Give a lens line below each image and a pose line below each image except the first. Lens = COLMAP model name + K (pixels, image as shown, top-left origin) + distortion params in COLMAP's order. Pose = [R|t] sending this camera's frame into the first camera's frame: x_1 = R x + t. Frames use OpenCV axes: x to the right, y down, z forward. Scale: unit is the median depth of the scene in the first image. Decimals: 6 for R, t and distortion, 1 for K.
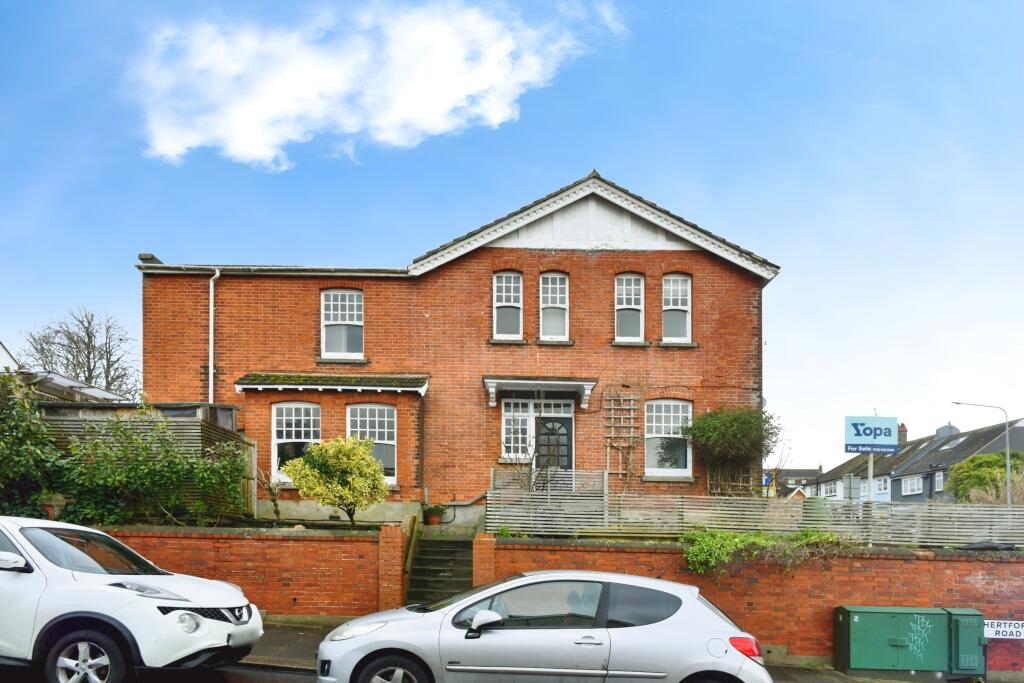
lens RADIAL K [[406.3, 0, 509.2], [0, 406.3, 338.0], [0, 0, 1]] dist [-0.000740, -0.000190]
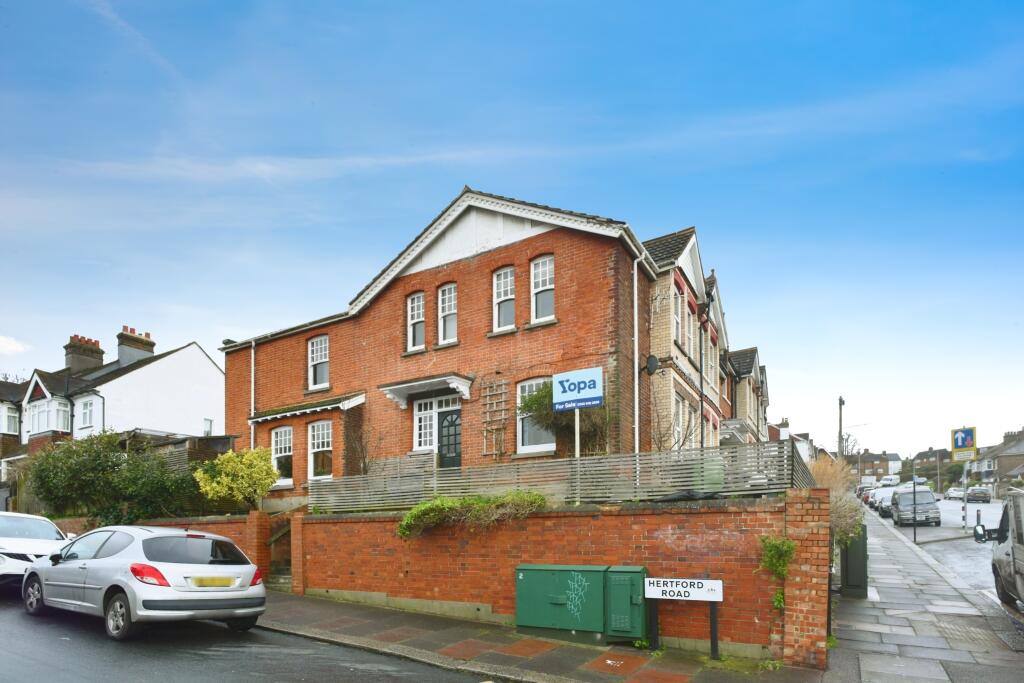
lens RADIAL K [[387.0, 0, 512.5], [0, 387.0, 326.6], [0, 0, 1]] dist [-0.001296, -0.000087]
pose [[0.913395, -0.217366, -0.344184, 0.696036], [0.205532, 0.976072, -0.070987, 0.078638], [0.351379, -0.005902, 0.936215, 0.048675]]
